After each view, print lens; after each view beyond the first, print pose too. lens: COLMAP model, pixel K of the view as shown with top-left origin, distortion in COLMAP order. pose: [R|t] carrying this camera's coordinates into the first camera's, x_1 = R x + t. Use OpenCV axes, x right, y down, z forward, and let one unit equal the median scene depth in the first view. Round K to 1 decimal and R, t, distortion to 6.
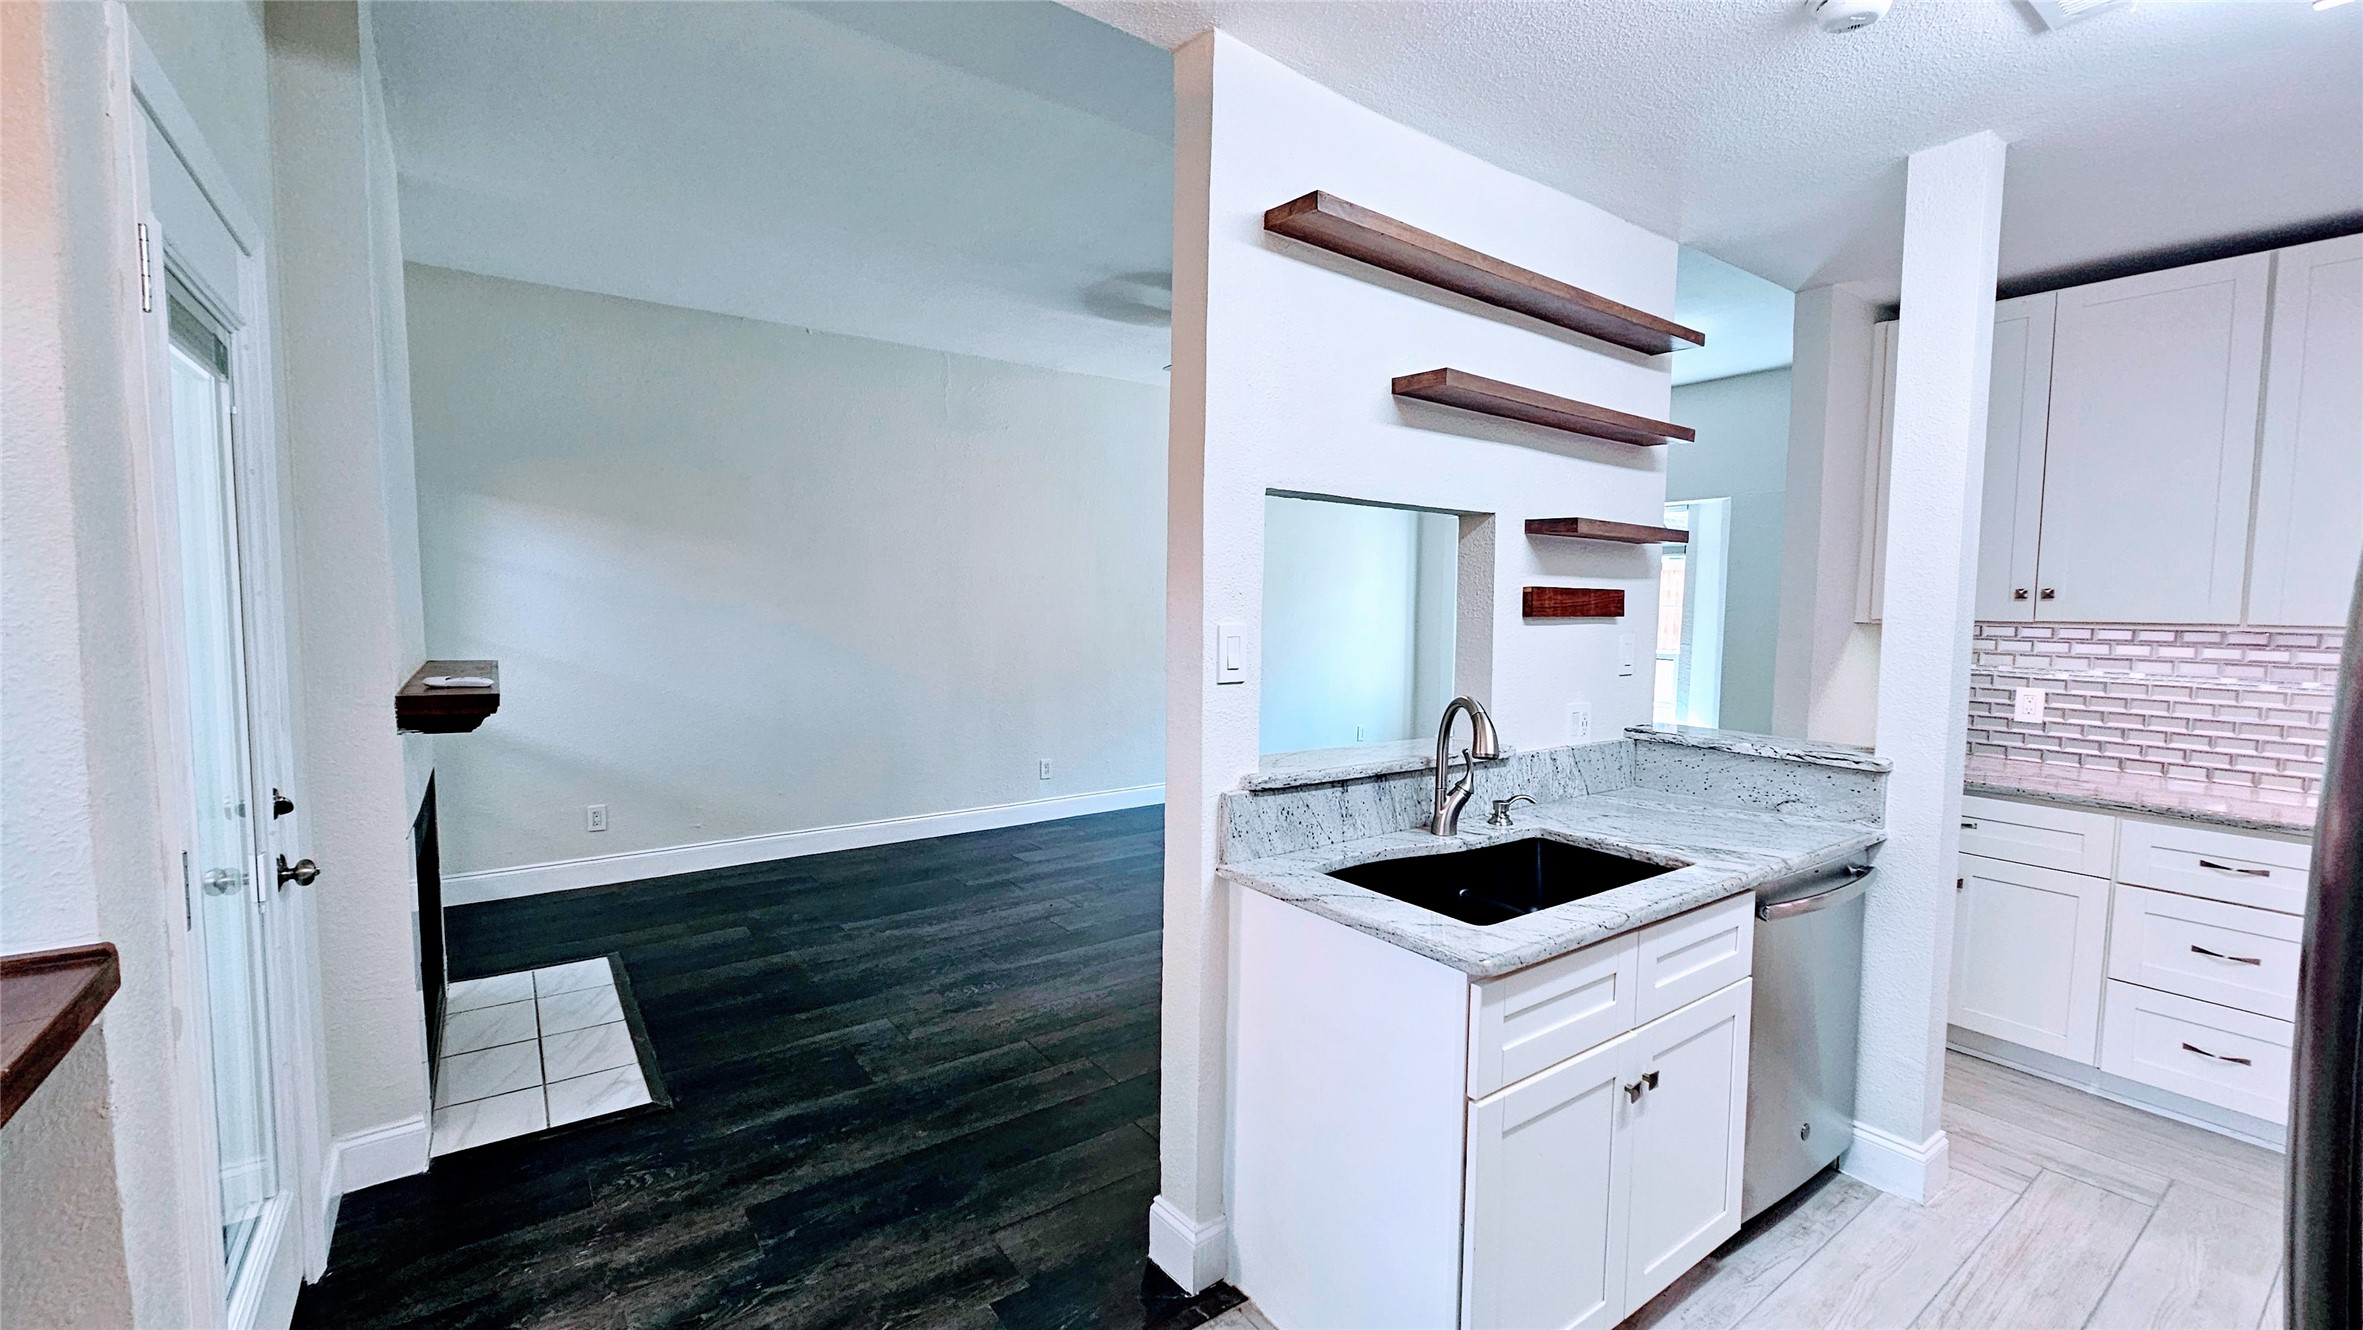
lens RADIAL K [[953.4, 0, 1180.3], [0, 953.4, 661.2], [0, 0, 1]] dist [0.009830, -0.000518]
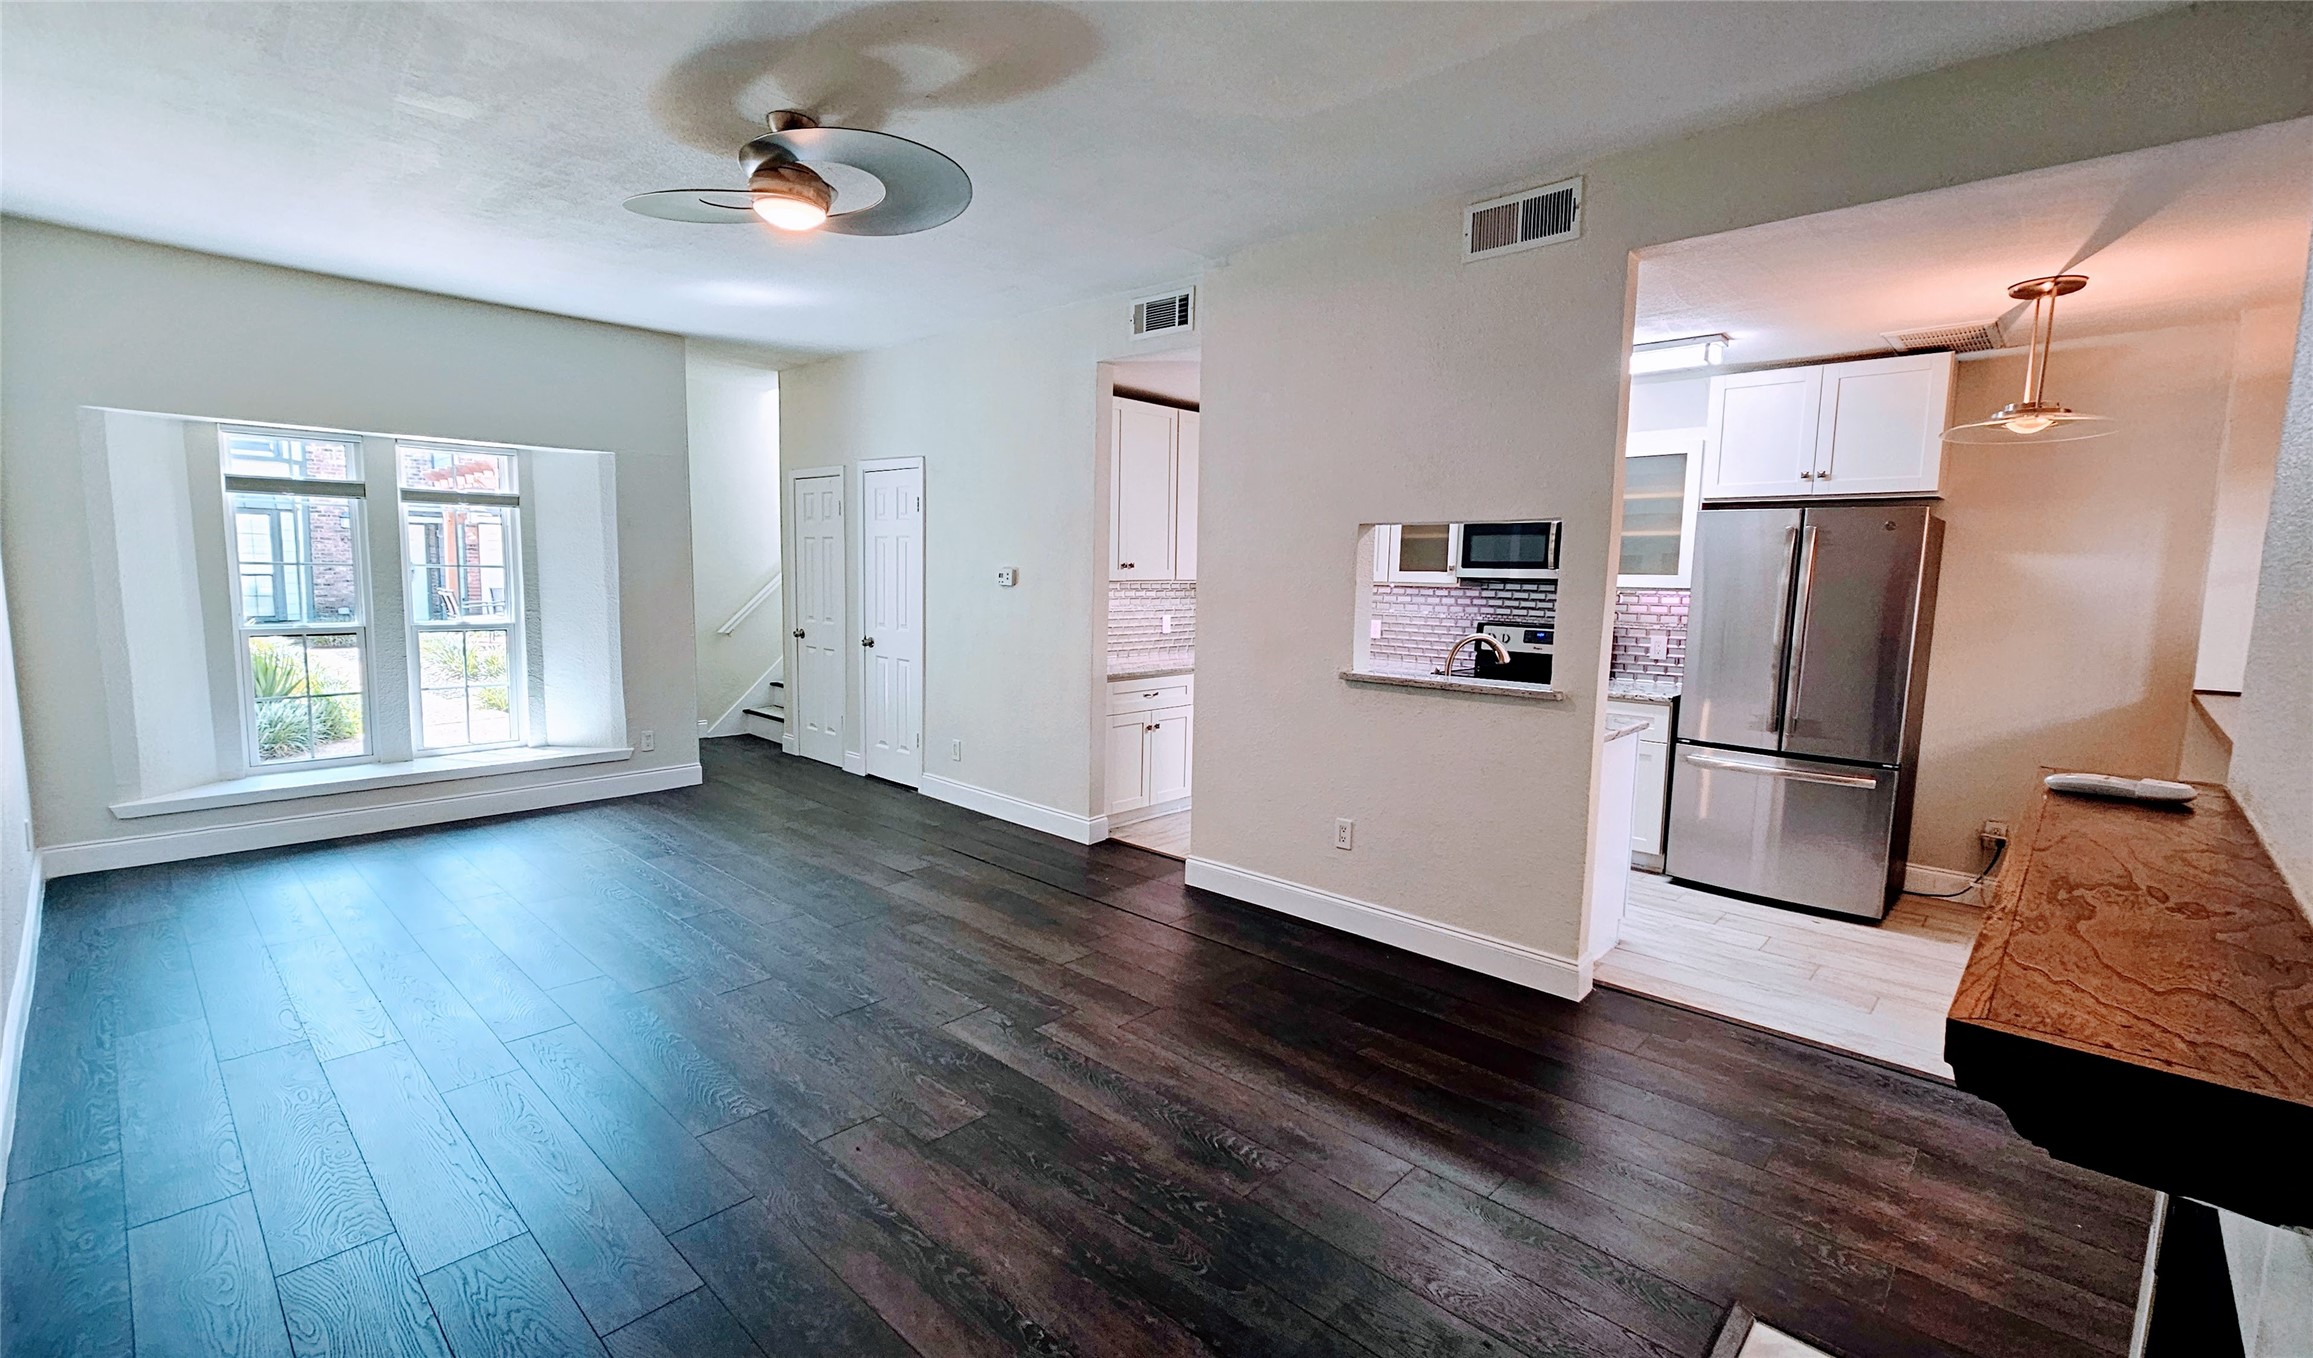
lens RADIAL K [[981.1, 0, 1123.5], [0, 981.1, 671.4], [0, 0, 1]] dist [0.000520, 0.000050]
pose [[-0.158753, -0.119265, 0.980088, -0.769389], [0.050200, 0.990418, 0.128654, -0.089169], [-0.986041, 0.069625, -0.151245, 1.045270]]
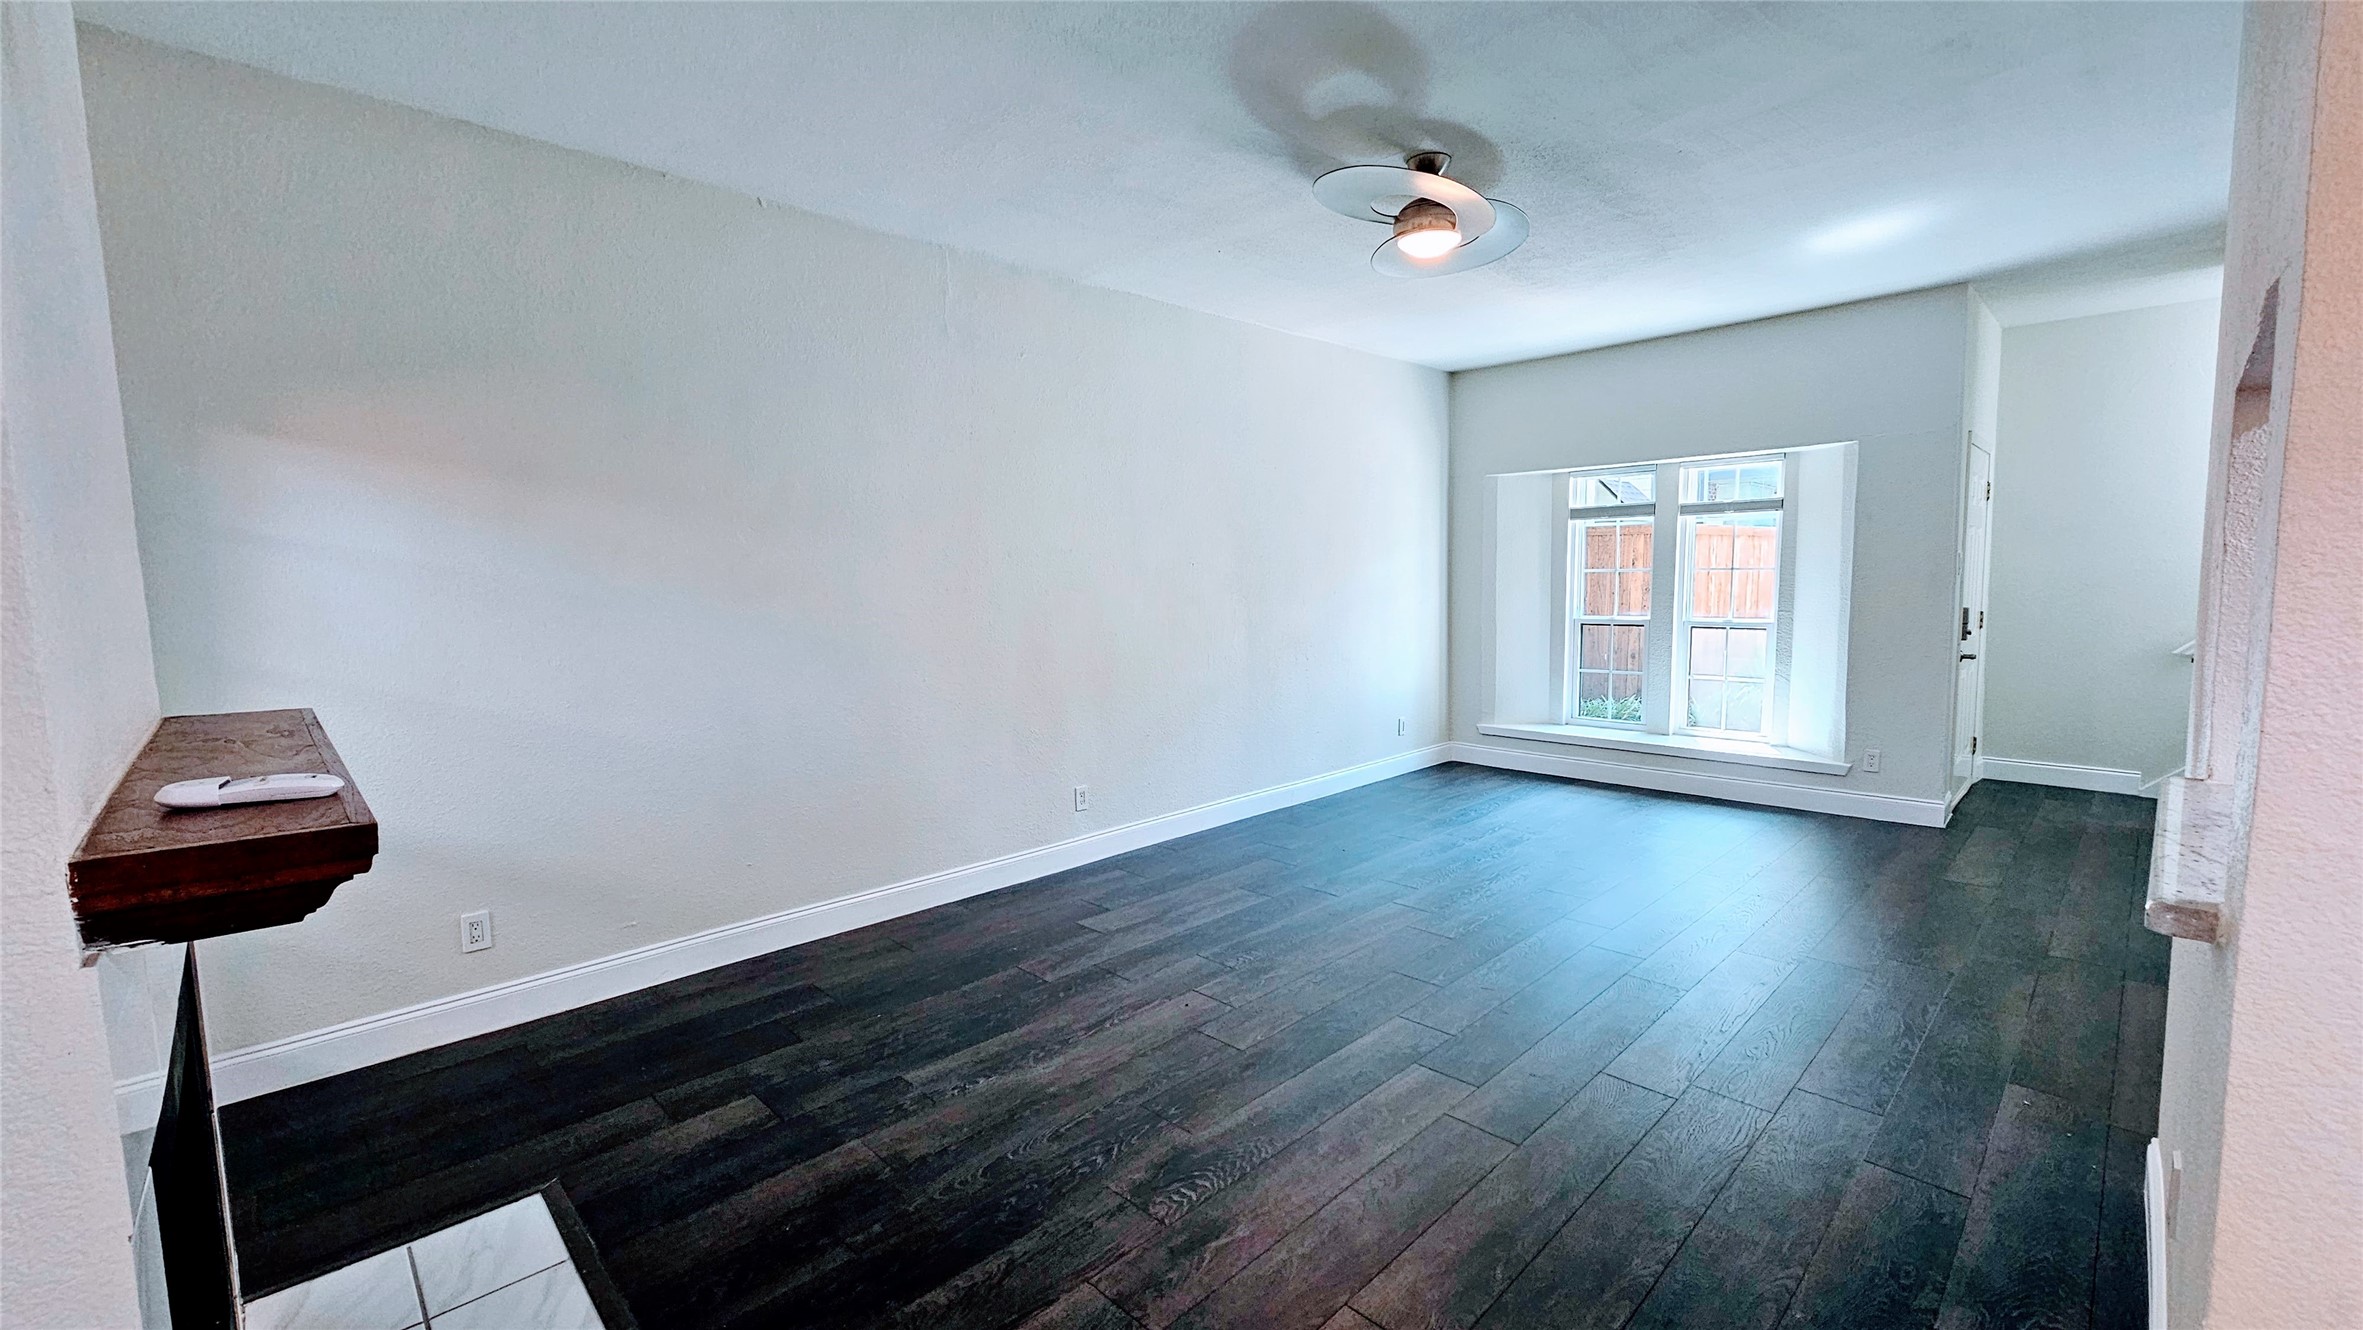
lens RADIAL K [[953.4, 0, 1178.2], [0, 953.4, 661.4], [0, 0, 1]] dist [0.009830, -0.000518]
pose [[0.988631, -0.040566, 0.144788, -0.266896], [0.038084, 0.999077, 0.019877, -0.017552], [-0.145461, -0.014137, 0.989263, 0.340983]]
